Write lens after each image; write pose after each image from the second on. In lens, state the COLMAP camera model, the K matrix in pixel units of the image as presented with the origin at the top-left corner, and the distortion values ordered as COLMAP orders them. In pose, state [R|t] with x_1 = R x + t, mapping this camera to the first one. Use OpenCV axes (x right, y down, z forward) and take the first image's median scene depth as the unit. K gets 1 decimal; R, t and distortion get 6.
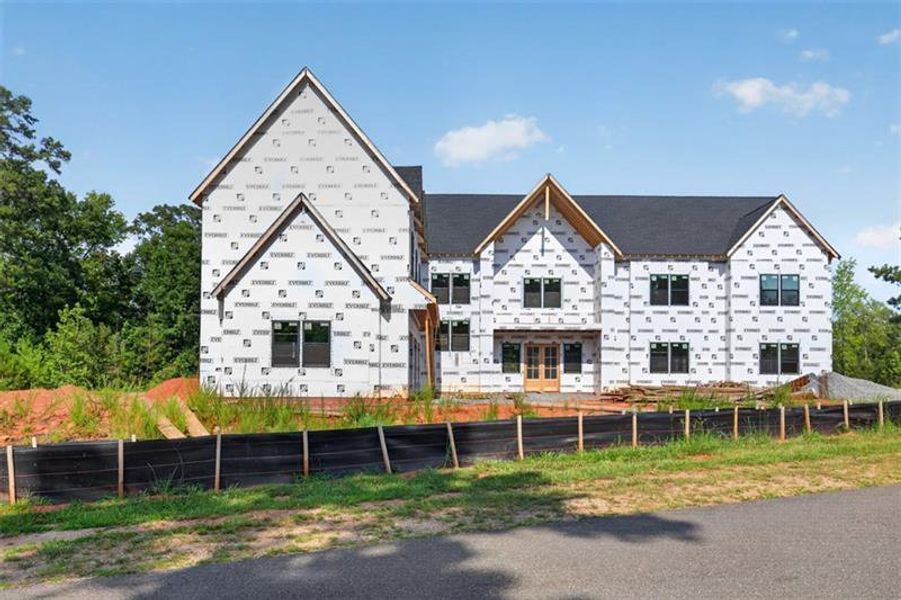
lens RADIAL K [[663.5, 0, 450.6], [0, 663.5, 370.4], [0, 0, 1]] dist [-0.008985, 0.001968]
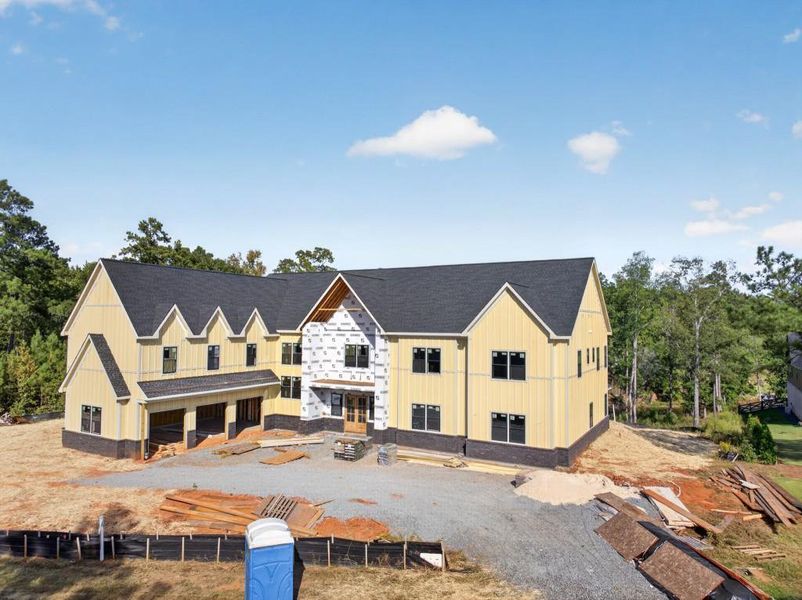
lens RADIAL K [[551.3, 0, 401.0], [0, 551.3, 300.0], [0, 0, 1]] dist [-0.000860, -0.002324]
pose [[0.859768, -0.021778, -0.510220, 0.804492], [0.006251, 0.999464, -0.032127, -0.200230], [0.510646, 0.024432, 0.859444, 0.109624]]
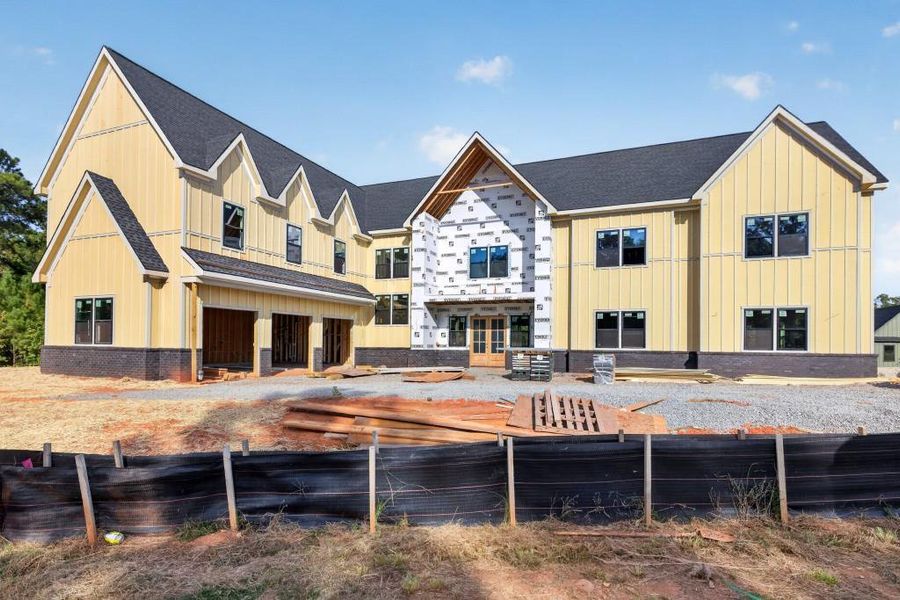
lens RADIAL K [[484.1, 0, 439.6], [0, 484.1, 341.2], [0, 0, 1]] dist [0.000557, 0.001675]
pose [[0.917921, -0.000614, -0.396763, 0.362188], [0.002399, 0.999989, 0.004003, -0.007628], [0.396756, -0.004627, 0.917912, 0.352540]]
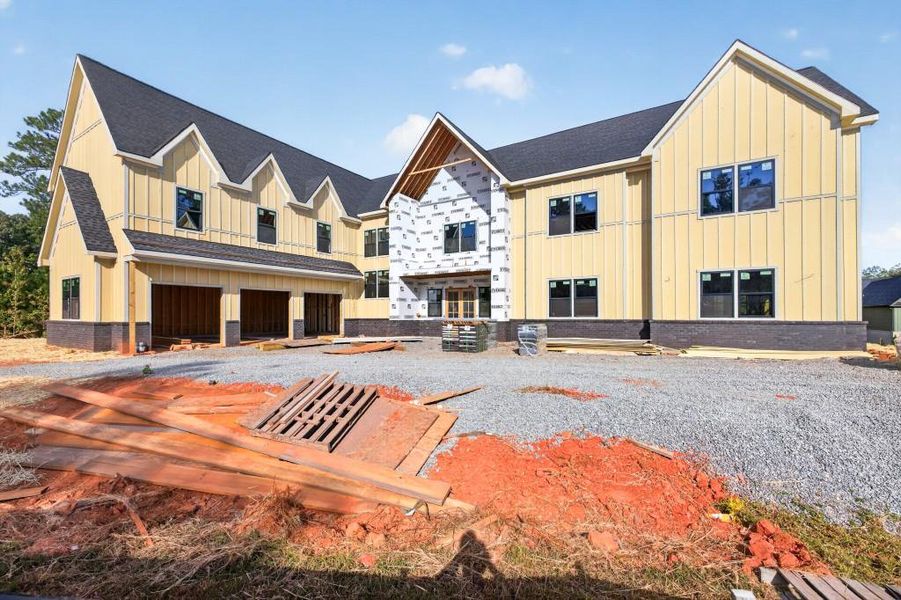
lens RADIAL K [[380.8, 0, 451.1], [0, 380.8, 315.7], [0, 0, 1]] dist [0.002909, -0.000485]
pose [[0.847945, -0.007349, -0.530034, 0.450233], [0.015833, 0.999809, 0.011468, -0.005160], [0.529848, -0.018117, 0.847899, 0.521458]]
